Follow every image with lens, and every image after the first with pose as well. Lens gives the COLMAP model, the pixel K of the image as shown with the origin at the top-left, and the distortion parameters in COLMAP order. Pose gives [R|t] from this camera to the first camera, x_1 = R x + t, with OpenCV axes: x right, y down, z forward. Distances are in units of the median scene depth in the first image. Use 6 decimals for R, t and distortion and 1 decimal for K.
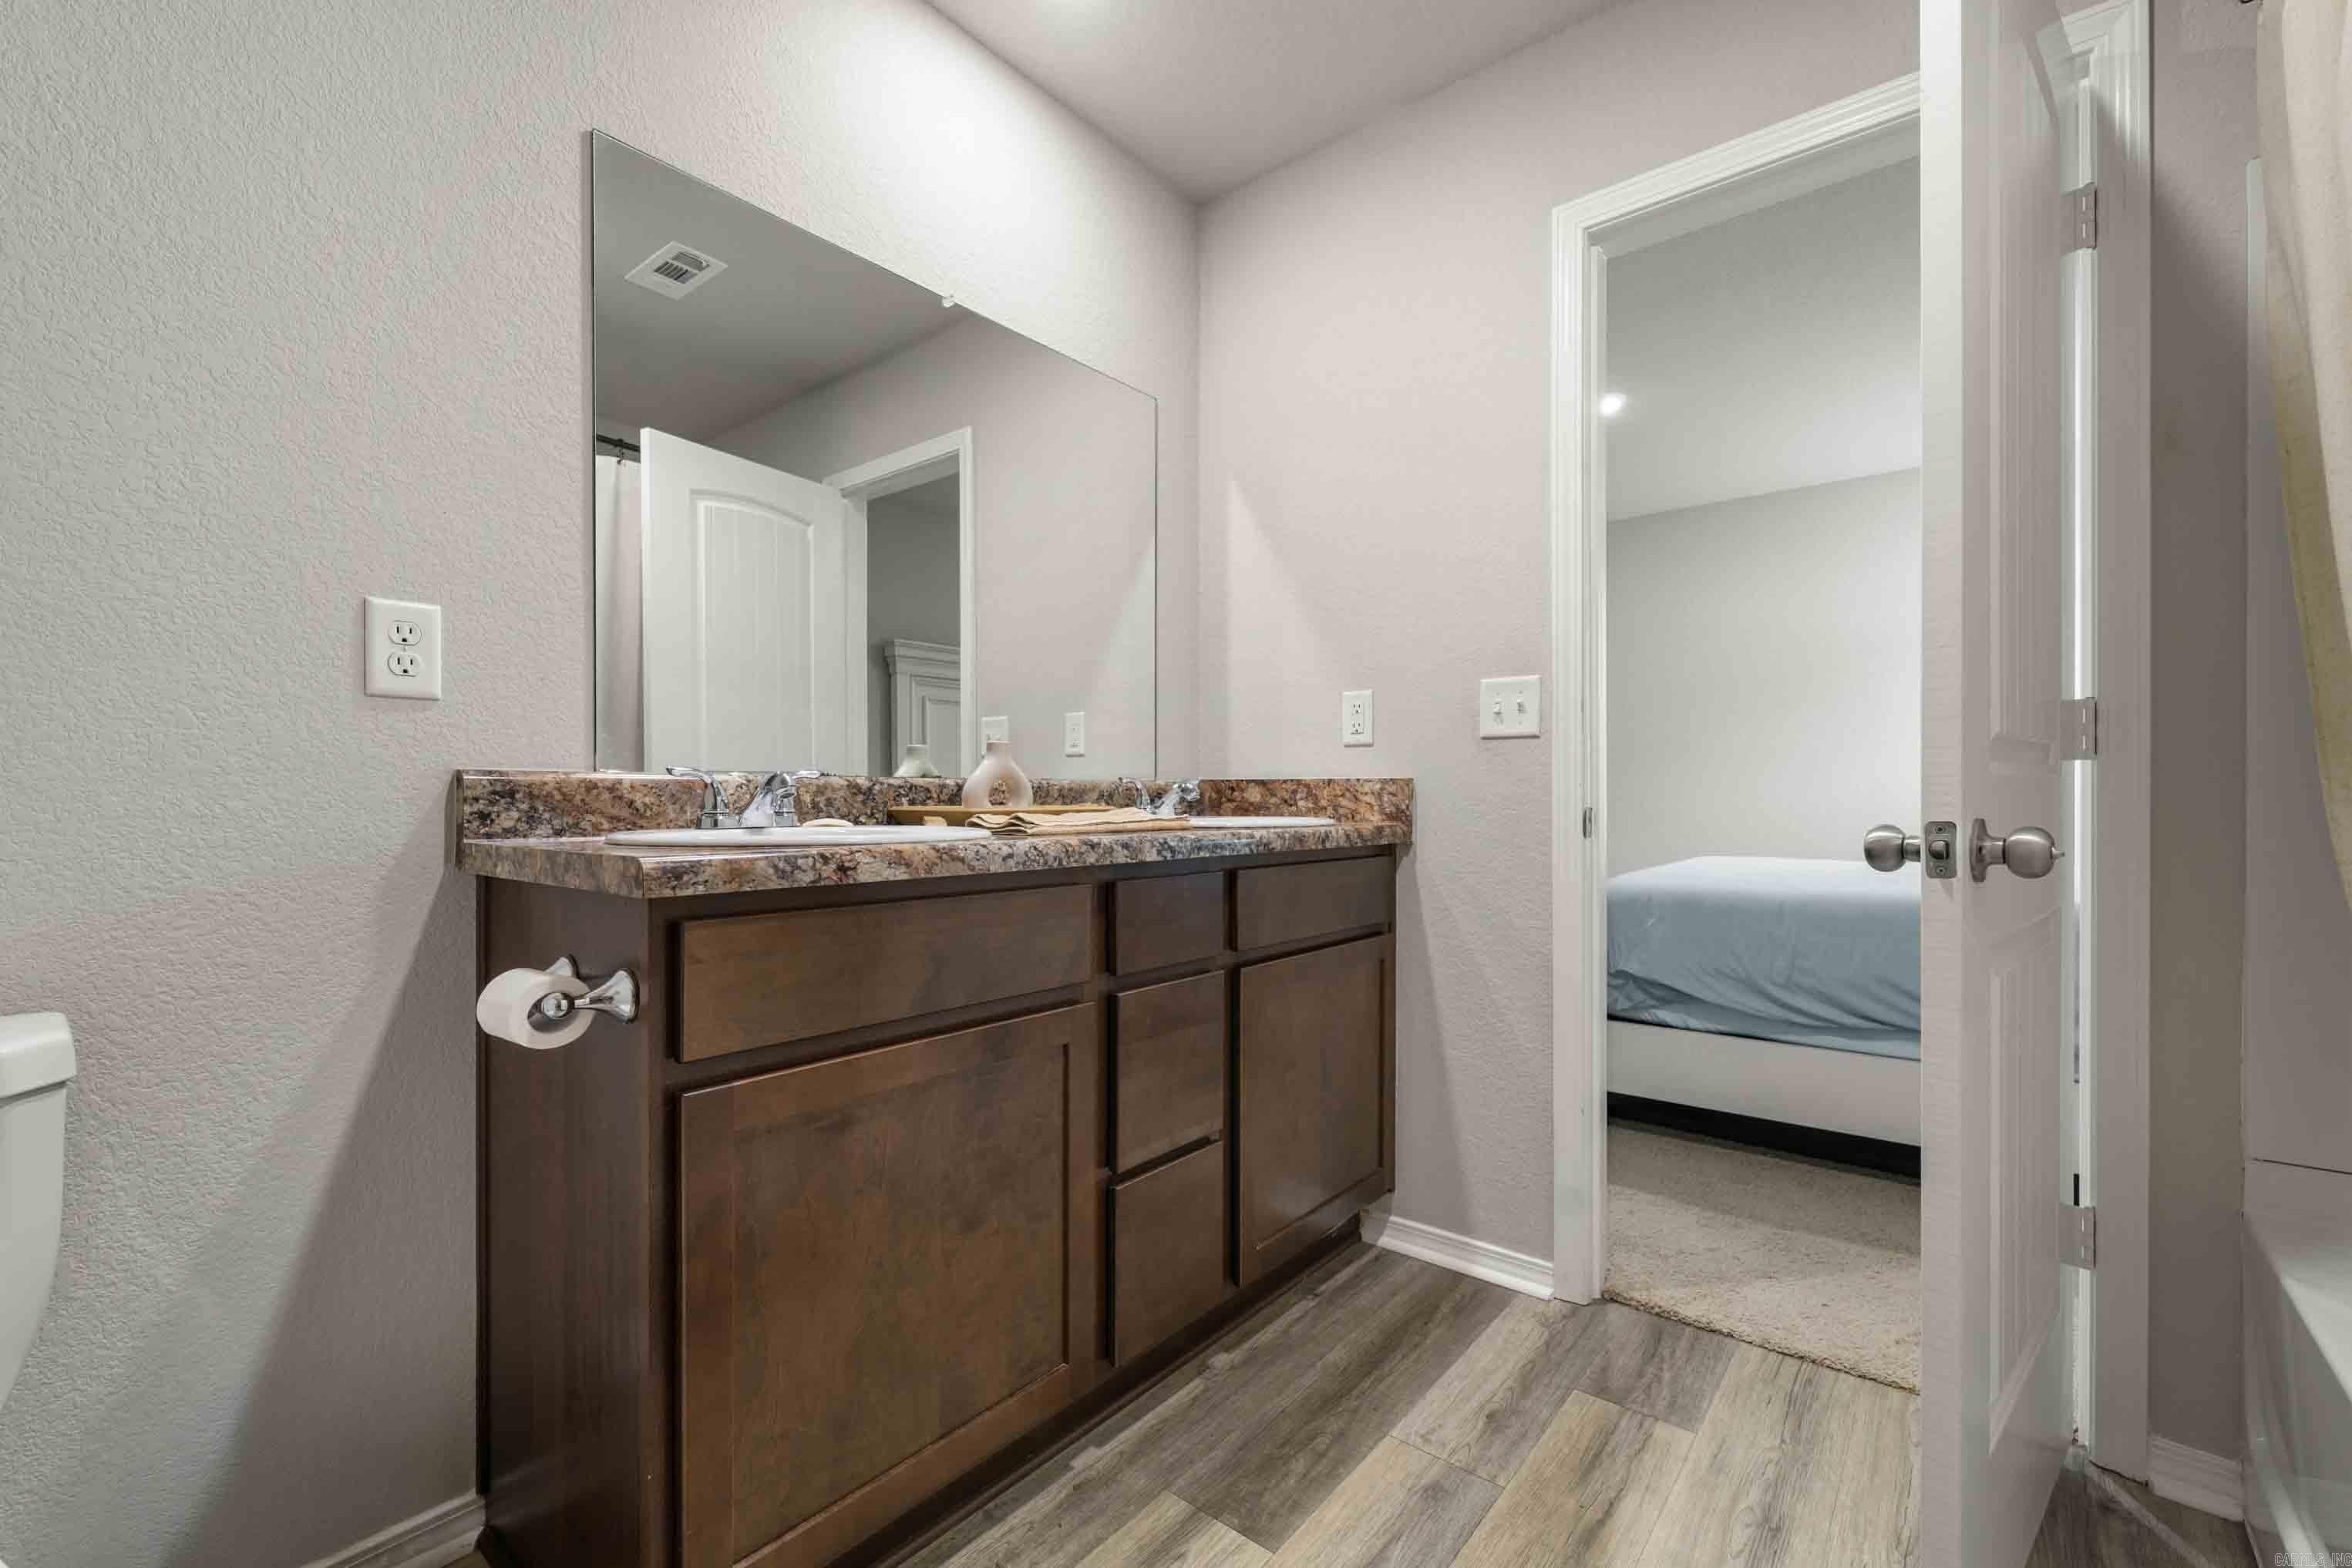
lens RADIAL K [[986.8, 0, 1193.2], [0, 986.8, 795.8], [0, 0, 1]] dist [0.009371, -0.003385]
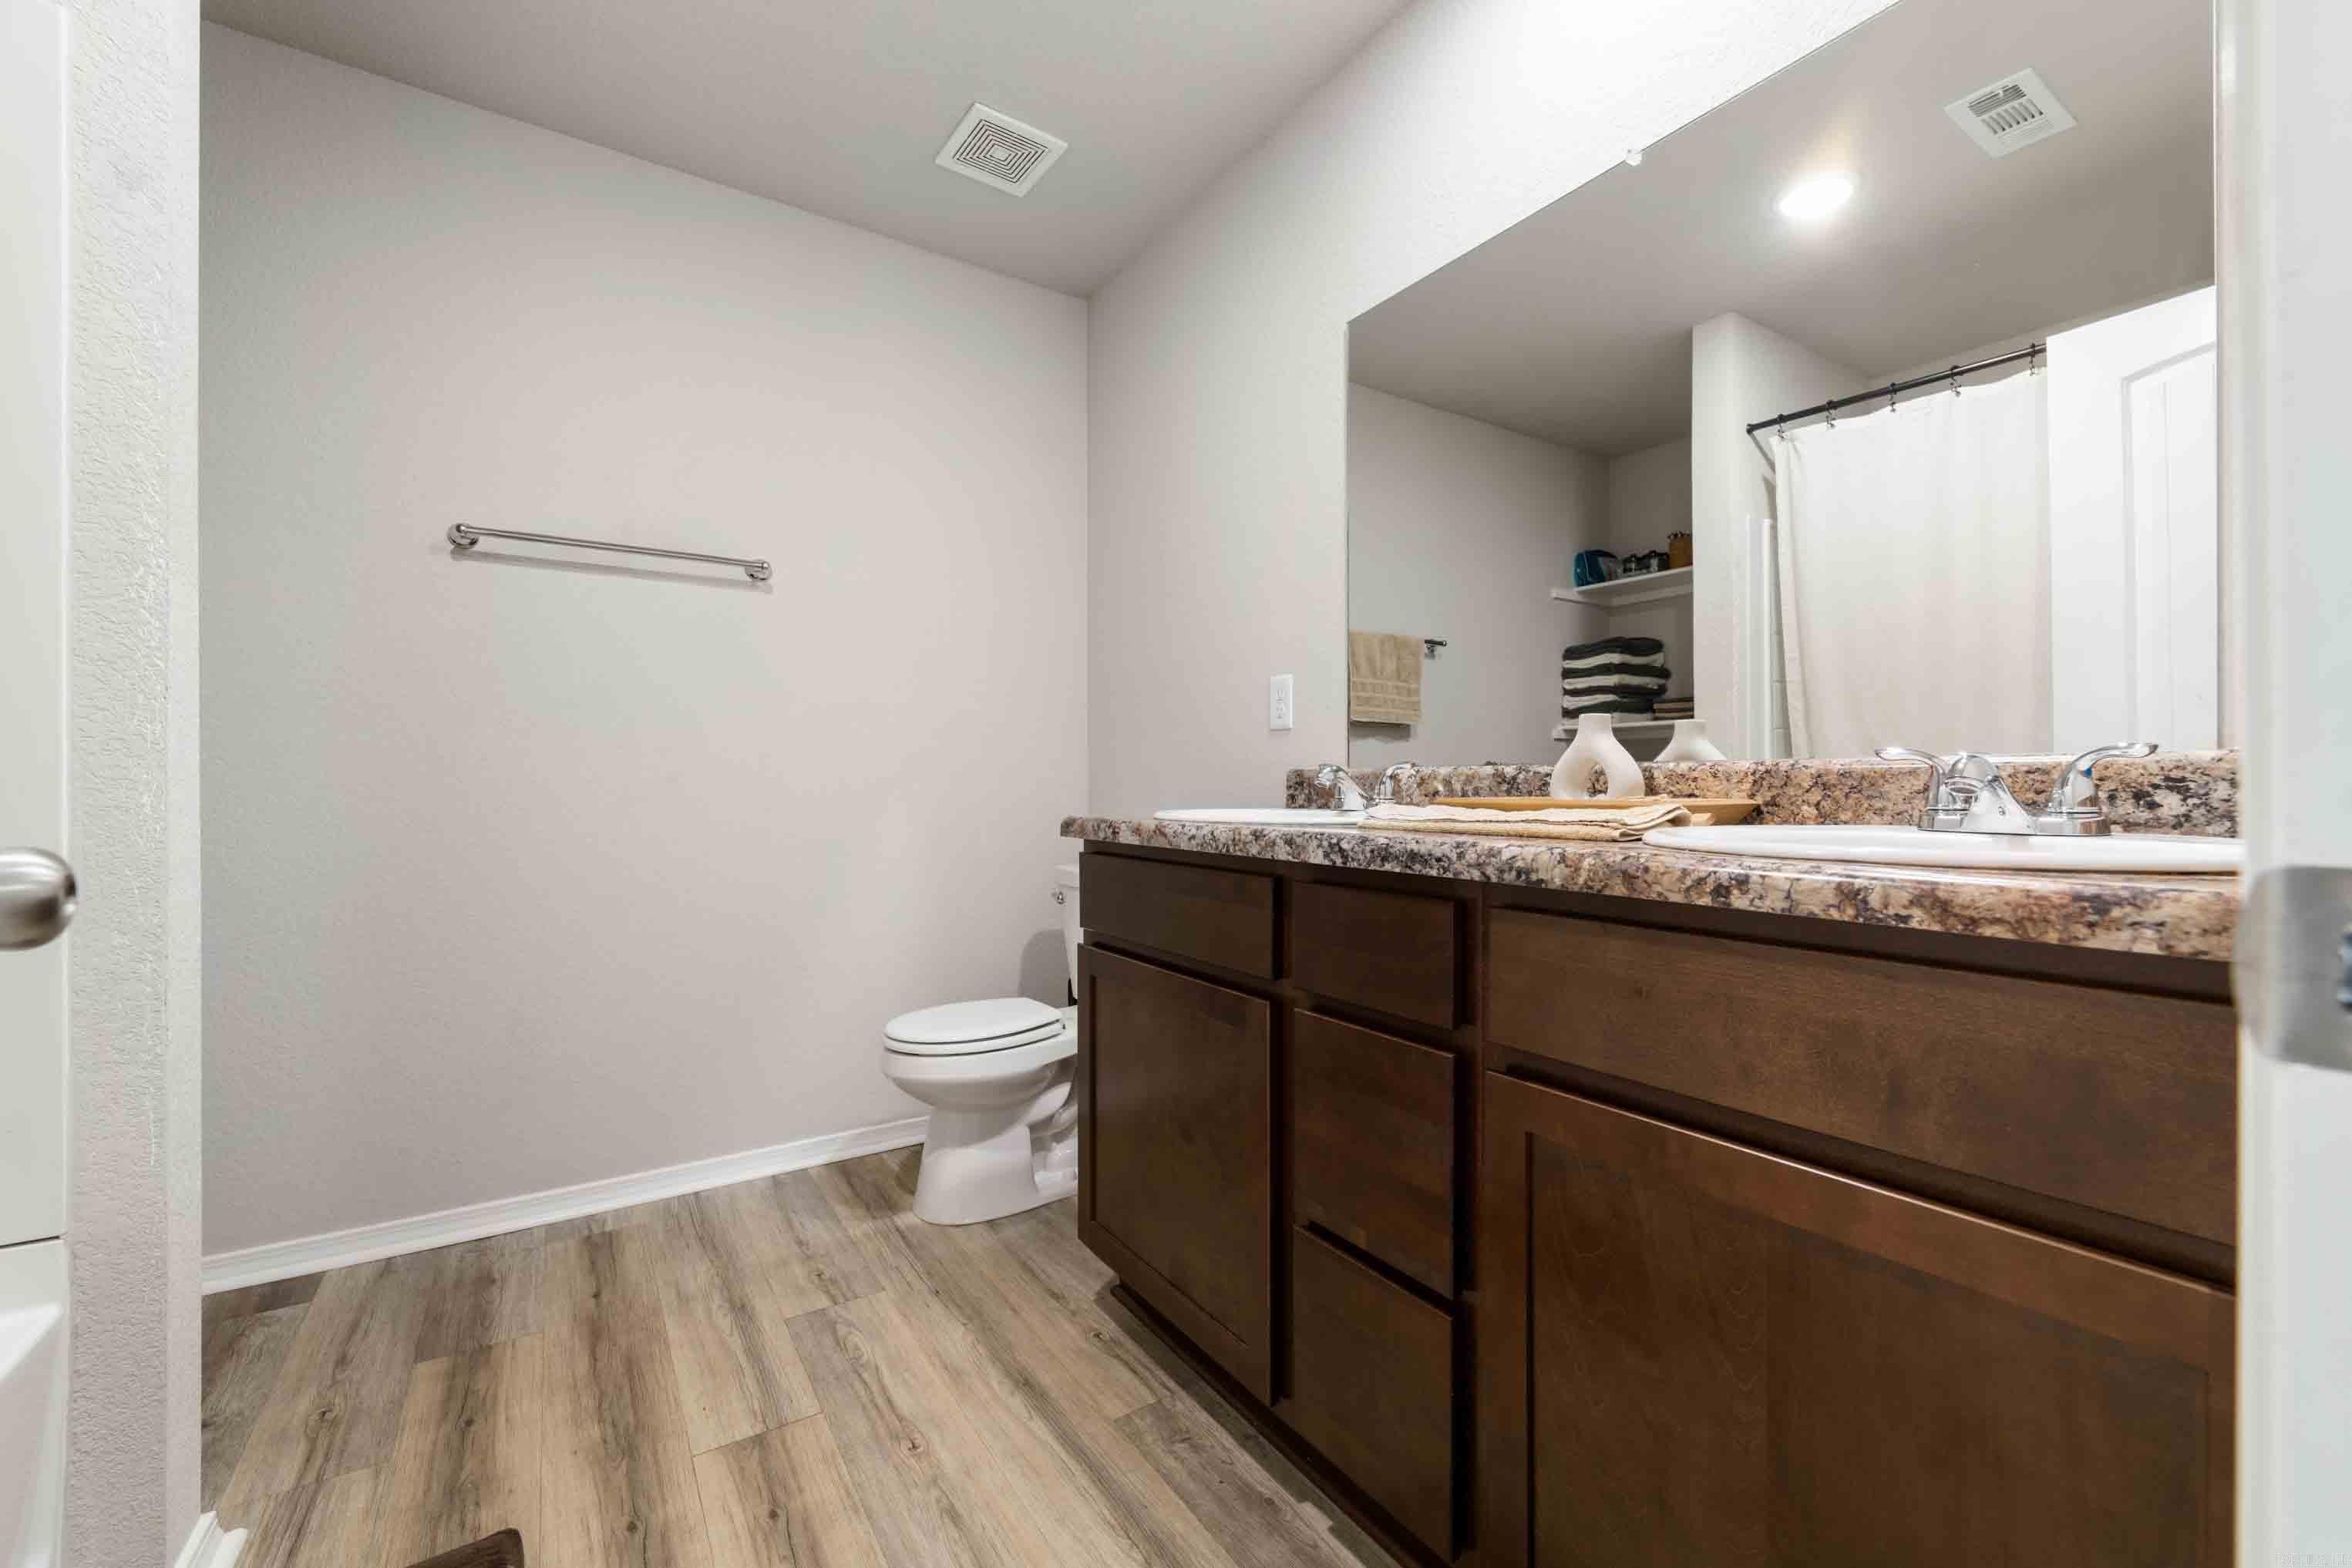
lens RADIAL K [[986.8, 0, 1185.4], [0, 986.8, 779.6], [0, 0, 1]] dist [0.009371, -0.003385]
pose [[-0.322908, -0.005284, -0.946415, 0.778702], [0.000495, 0.999983, -0.005752, 0.000447], [0.946430, -0.002325, -0.322900, 1.164174]]
